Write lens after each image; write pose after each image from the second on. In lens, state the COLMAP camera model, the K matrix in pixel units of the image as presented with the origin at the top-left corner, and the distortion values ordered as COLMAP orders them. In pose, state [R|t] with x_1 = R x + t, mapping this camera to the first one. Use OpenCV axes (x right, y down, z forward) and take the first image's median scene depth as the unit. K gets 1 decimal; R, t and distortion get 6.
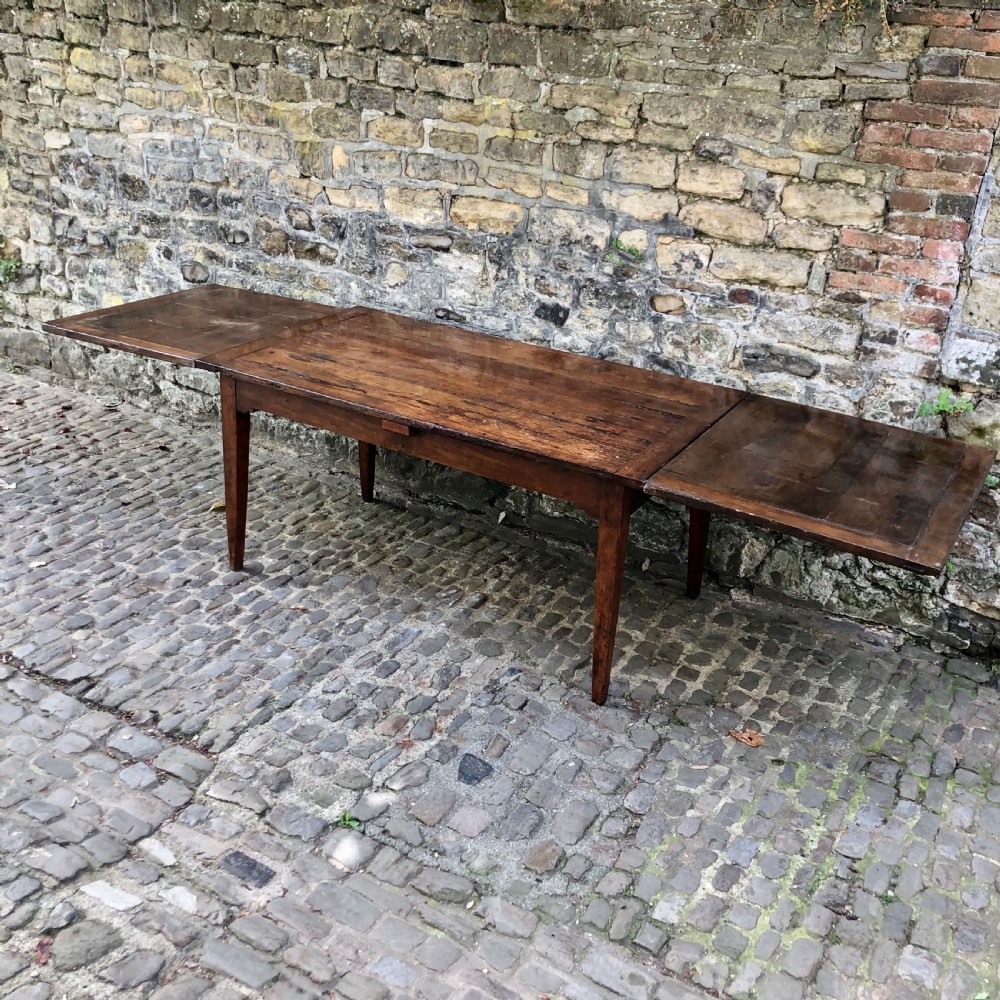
lens RADIAL K [[1069.2, 0, 512.1], [0, 1069.2, 506.0], [0, 0, 1]] dist [0.099240, -0.315337]
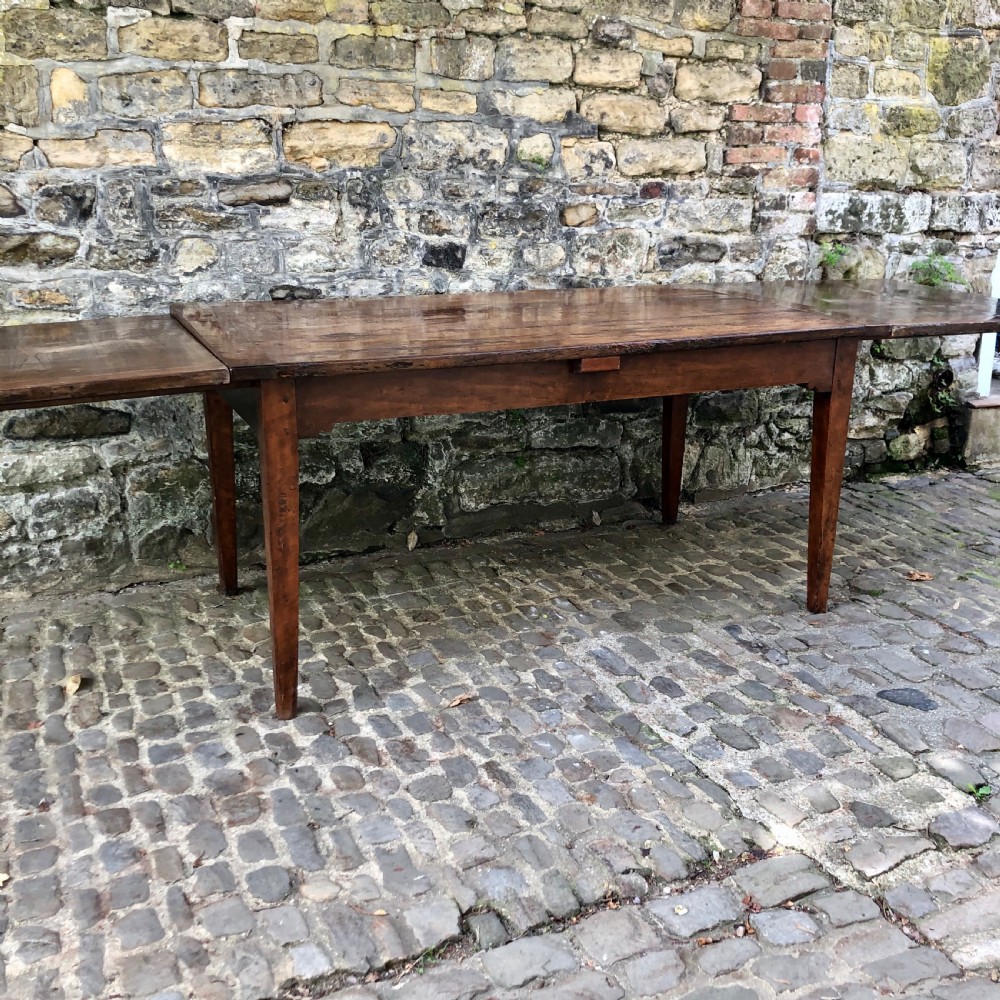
lens RADIAL K [[1080.5, 0, 509.7], [0, 1080.5, 500.9], [0, 0, 1]] dist [0.055766, -0.157824]
pose [[0.589094, -0.293077, 0.753043, -0.620154], [0.365715, 0.927703, 0.074960, -0.054831], [-0.720569, 0.231241, 0.653687, 0.494622]]
